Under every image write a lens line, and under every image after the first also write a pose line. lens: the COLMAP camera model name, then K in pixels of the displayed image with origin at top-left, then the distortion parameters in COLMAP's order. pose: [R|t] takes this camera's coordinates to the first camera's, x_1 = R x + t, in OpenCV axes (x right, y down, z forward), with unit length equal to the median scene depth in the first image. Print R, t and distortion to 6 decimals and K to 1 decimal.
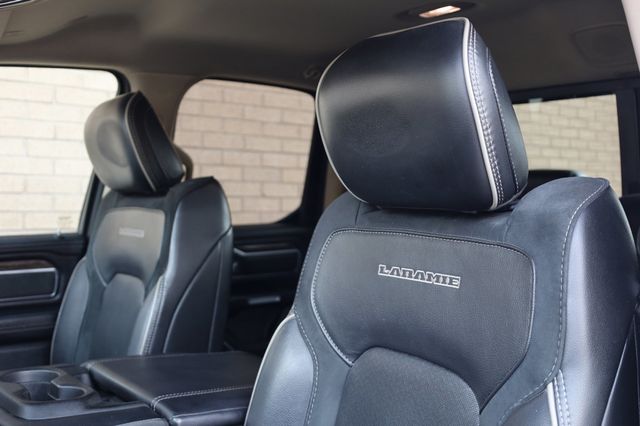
lens RADIAL K [[728.5, 0, 320.0], [0, 728.5, 213.0], [0, 0, 1]] dist [0.009589, 0.012553]
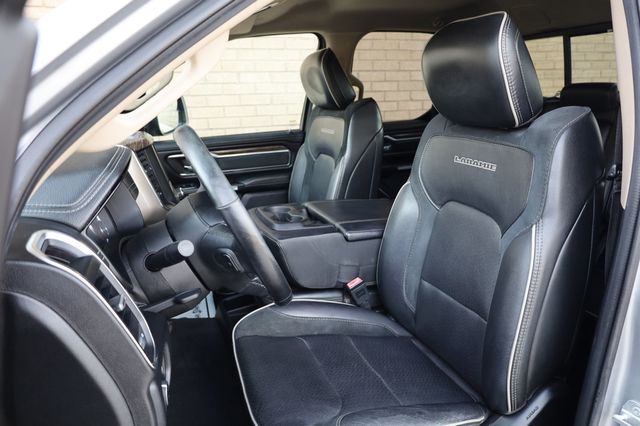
lens RADIAL K [[473.8, 0, 320.0], [0, 473.8, 213.0], [0, 0, 1]] dist [-0.000180, -0.000364]
pose [[0.957641, 0.034036, -0.285945, 0.069021], [0.032909, 0.973550, 0.226093, -0.045158], [0.286077, -0.225926, 0.931191, -0.142727]]
